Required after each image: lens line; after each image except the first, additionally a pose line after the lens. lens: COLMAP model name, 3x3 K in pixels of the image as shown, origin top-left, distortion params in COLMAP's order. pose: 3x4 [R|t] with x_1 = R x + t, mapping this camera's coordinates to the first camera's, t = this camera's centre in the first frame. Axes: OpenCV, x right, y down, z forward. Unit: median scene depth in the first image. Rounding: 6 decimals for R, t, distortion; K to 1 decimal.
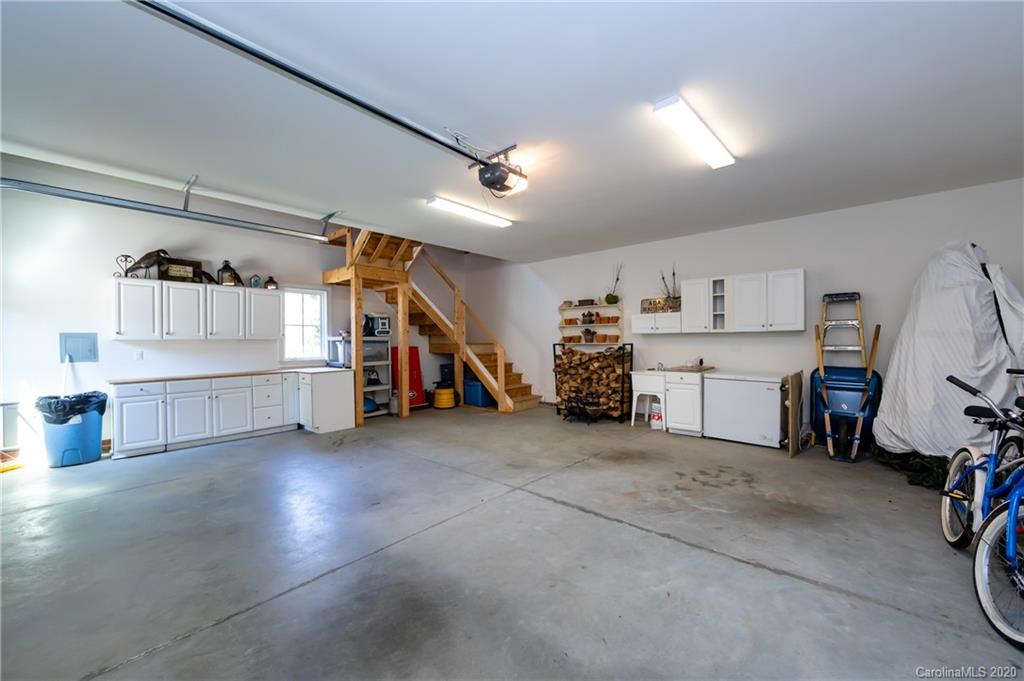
lens RADIAL K [[402.0, 0, 513.7], [0, 402.0, 340.6], [0, 0, 1]] dist [-0.000079, -0.000057]
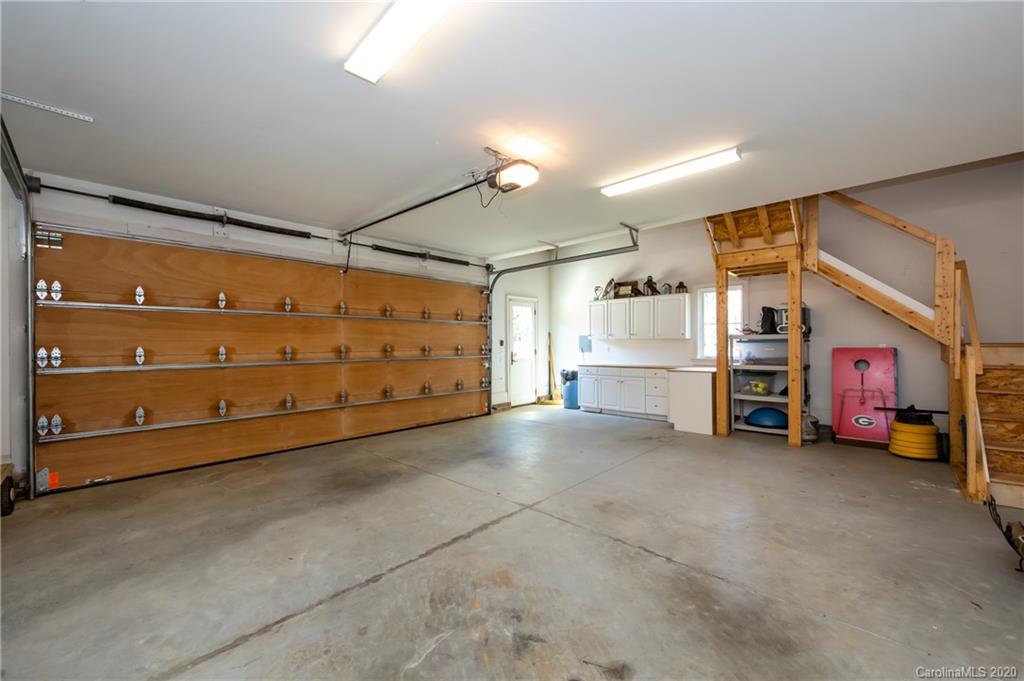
lens RADIAL K [[402.0, 0, 513.7], [0, 402.0, 340.6], [0, 0, 1]] dist [-0.000079, -0.000057]
pose [[-0.030805, 0.006093, -0.999507, 0.981351], [0.010164, 0.999932, 0.005782, -0.015014], [0.999474, -0.009981, -0.030865, 1.073073]]
